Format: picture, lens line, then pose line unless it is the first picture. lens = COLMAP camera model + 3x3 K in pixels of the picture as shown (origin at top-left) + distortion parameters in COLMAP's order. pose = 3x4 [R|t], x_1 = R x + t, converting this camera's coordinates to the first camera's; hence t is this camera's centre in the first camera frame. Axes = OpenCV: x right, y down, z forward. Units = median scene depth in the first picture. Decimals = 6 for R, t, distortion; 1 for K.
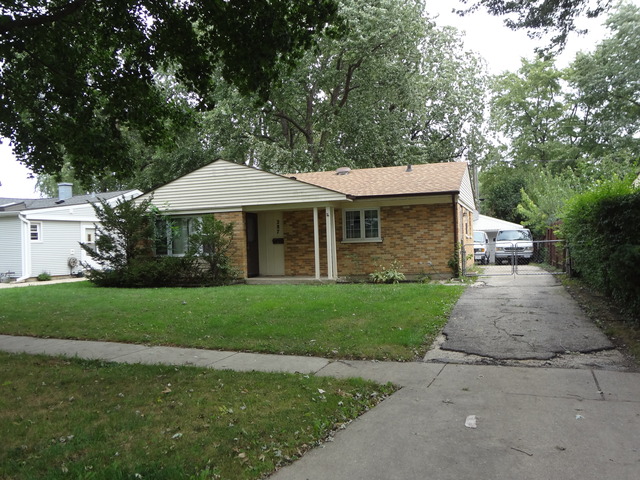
lens RADIAL K [[556.1, 0, 320.0], [0, 556.1, 240.0], [0, 0, 1]] dist [-0.017693, 0.005035]
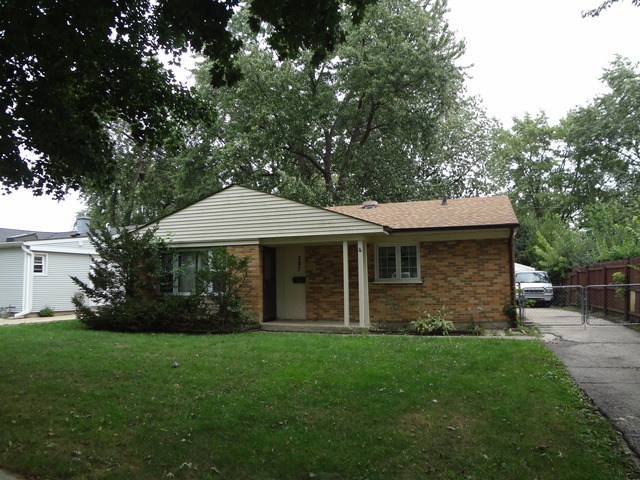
lens RADIAL K [[470.2, 0, 320.0], [0, 470.2, 240.0], [0, 0, 1]] dist [-0.059792, 0.008926]
pose [[0.999802, 0.017759, -0.008943, -0.039209], [-0.018432, 0.996478, -0.081802, -0.000672], [0.007458, 0.081950, 0.996609, 0.275819]]
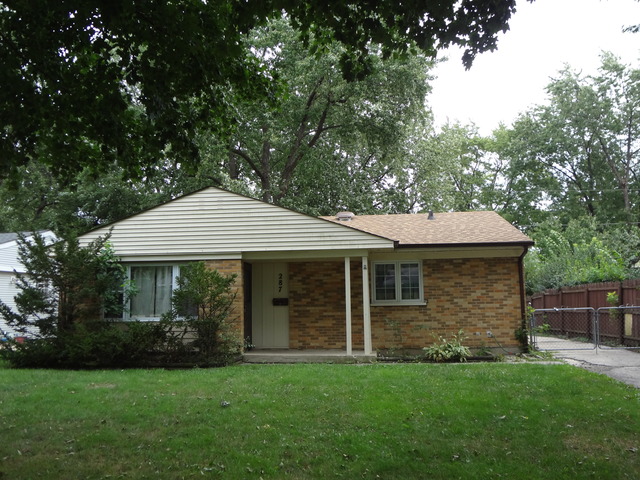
lens RADIAL K [[556.1, 0, 320.0], [0, 556.1, 240.0], [0, 0, 1]] dist [-0.017693, 0.005035]
pose [[0.976462, 0.041783, 0.211605, -0.195390], [-0.016985, 0.992906, -0.117679, 0.006818], [-0.215020, 0.111315, 0.970245, 0.275677]]
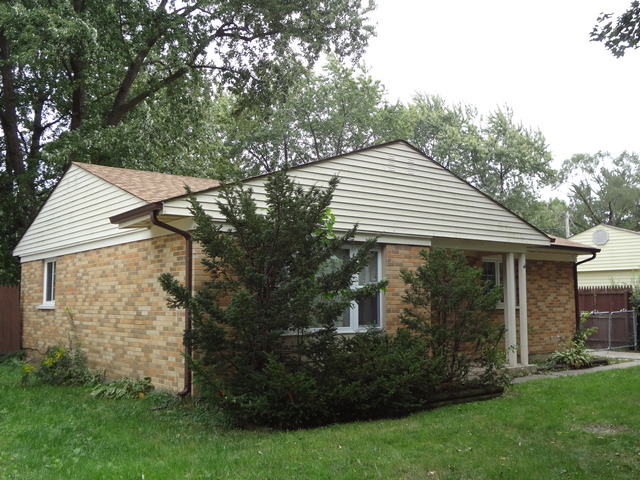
lens RADIAL K [[652.8, 0, 320.0], [0, 652.8, 240.0], [0, 0, 1]] dist [-0.011746, 0.017447]
pose [[0.549229, 0.104536, 0.829108, -0.723777], [-0.018179, 0.993405, -0.113208, 0.014963], [-0.835474, 0.047105, 0.547507, 0.748154]]
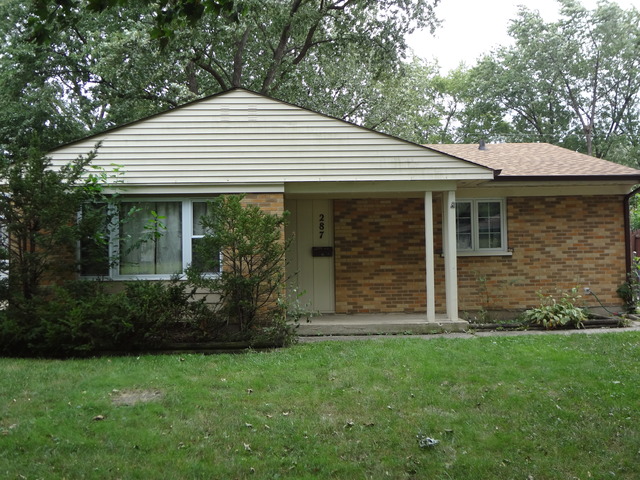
lens RADIAL K [[556.1, 0, 320.0], [0, 556.1, 240.0], [0, 0, 1]] dist [-0.017693, 0.005035]
pose [[0.934190, 0.020843, 0.356166, -0.293396], [-0.011853, 0.999554, -0.027404, 0.005821], [-0.356578, 0.021378, 0.934021, 0.508655]]
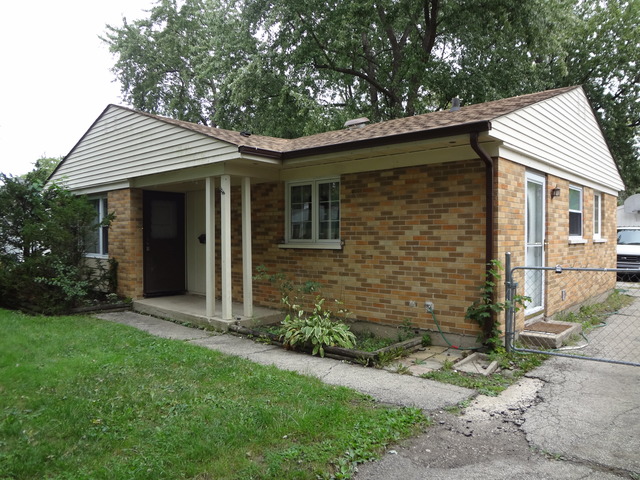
lens RADIAL K [[470.2, 0, 320.0], [0, 470.2, 240.0], [0, 0, 1]] dist [-0.059792, 0.008926]
pose [[0.918396, 0.034445, -0.394161, 0.249761], [-0.024482, 0.999242, 0.030279, -0.015926], [0.394905, -0.018158, 0.918543, 0.621914]]
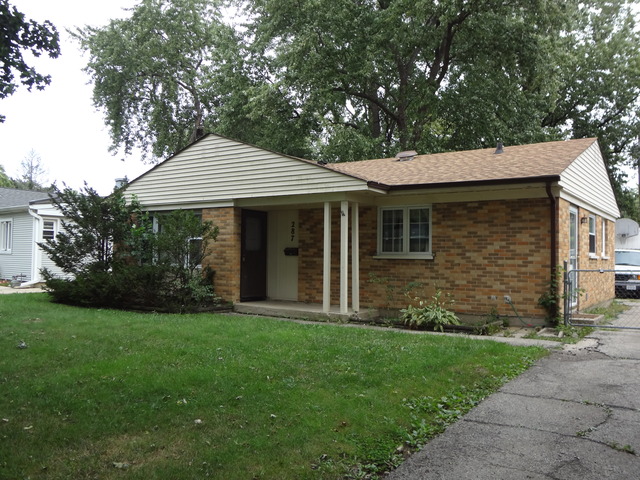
lens RADIAL K [[556.1, 0, 320.0], [0, 556.1, 240.0], [0, 0, 1]] dist [-0.017693, 0.005035]
pose [[0.960958, 0.034876, -0.274489, 0.159461], [-0.040603, 0.999060, -0.015208, -0.003591], [0.273700, 0.025759, 0.961470, 0.357938]]
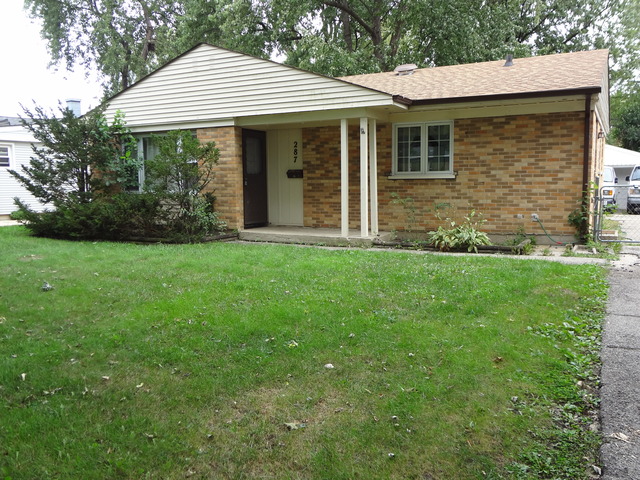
lens RADIAL K [[556.1, 0, 320.0], [0, 556.1, 240.0], [0, 0, 1]] dist [-0.017693, 0.005035]
pose [[0.985898, 0.038281, -0.162913, 0.067720], [-0.018798, 0.992657, 0.119493, 0.000555], [0.166291, -0.114745, 0.979378, 0.374052]]
